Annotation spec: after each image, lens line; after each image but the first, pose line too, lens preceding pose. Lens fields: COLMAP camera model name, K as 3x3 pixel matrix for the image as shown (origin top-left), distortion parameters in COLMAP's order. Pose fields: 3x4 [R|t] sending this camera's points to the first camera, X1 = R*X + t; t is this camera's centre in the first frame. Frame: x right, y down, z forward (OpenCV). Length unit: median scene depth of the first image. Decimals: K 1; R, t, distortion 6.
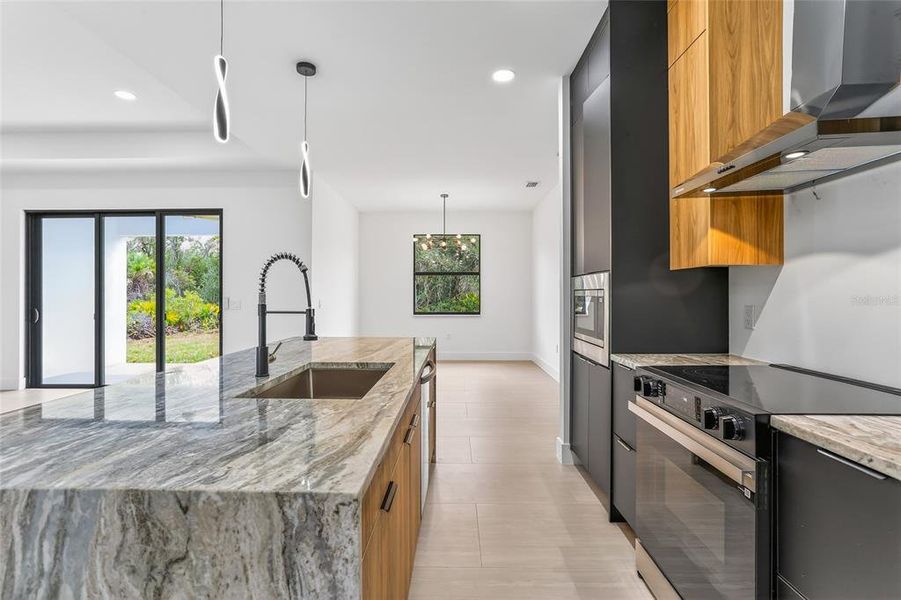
lens RADIAL K [[439.2, 0, 446.8], [0, 439.2, 296.7], [0, 0, 1]] dist [-0.031684, 0.011647]
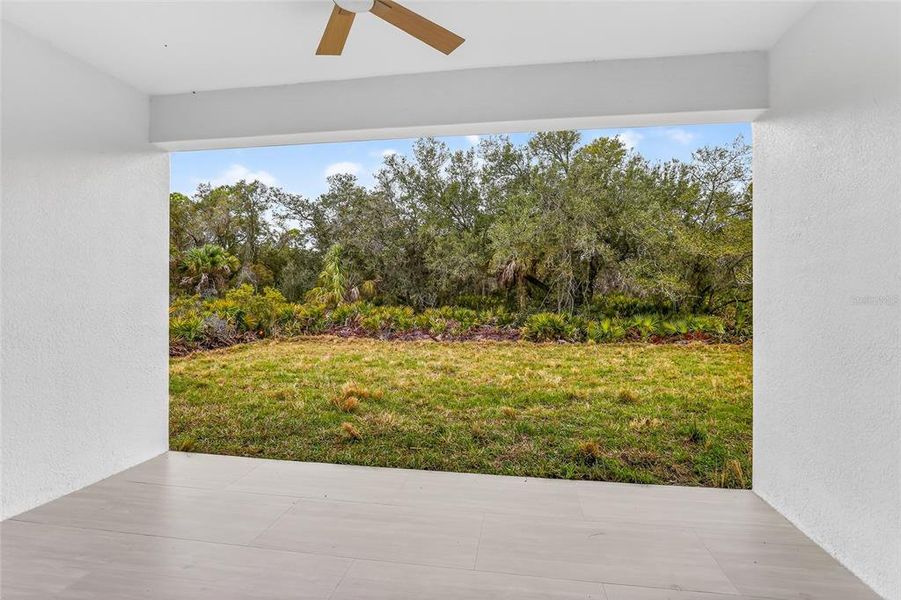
lens RADIAL K [[439.2, 0, 450.2], [0, 439.2, 292.4], [0, 0, 1]] dist [-0.031684, 0.011647]
pose [[0.992018, 0.005900, -0.125961, -0.150784], [-0.006070, 0.999981, -0.000971, -0.005498], [0.125953, 0.001728, 0.992035, 0.225026]]
